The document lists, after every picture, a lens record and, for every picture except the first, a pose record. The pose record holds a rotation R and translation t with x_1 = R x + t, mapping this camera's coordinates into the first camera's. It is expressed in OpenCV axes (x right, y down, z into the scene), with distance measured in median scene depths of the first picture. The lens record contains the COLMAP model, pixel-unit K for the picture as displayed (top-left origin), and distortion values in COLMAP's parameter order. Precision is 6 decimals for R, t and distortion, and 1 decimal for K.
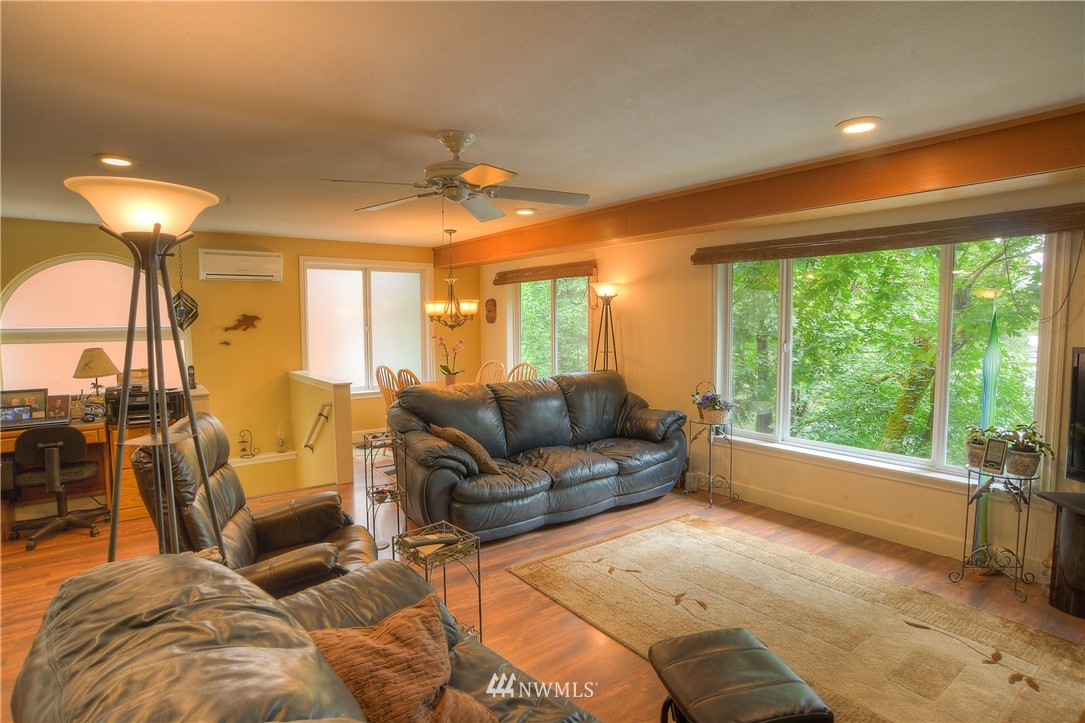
lens RADIAL K [[600.7, 0, 542.5], [0, 600.7, 361.5], [0, 0, 1]] dist [-0.075374, 0.000348]
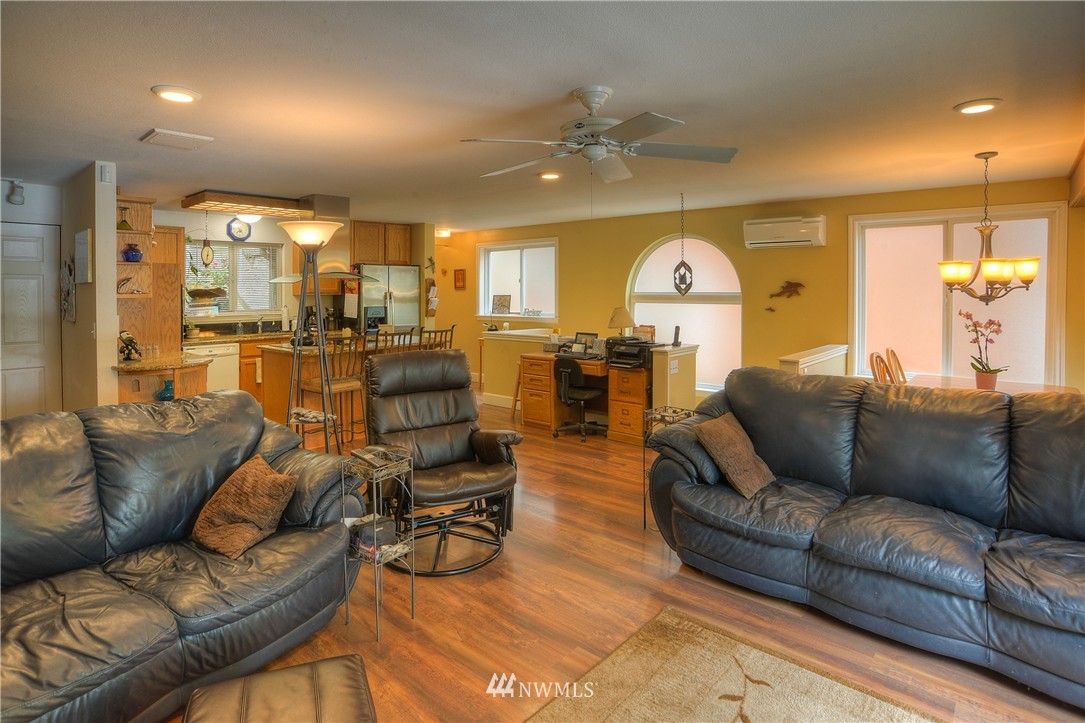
lens RADIAL K [[583.0, 0, 497.8], [0, 583.0, 288.7], [0, 0, 1]] dist [-0.038037, 0.000839]
pose [[0.132197, 0.006126, -0.991205, 0.418226], [-0.067848, 0.997692, -0.002883, -0.033672], [0.988899, 0.067632, 0.132308, 0.410863]]
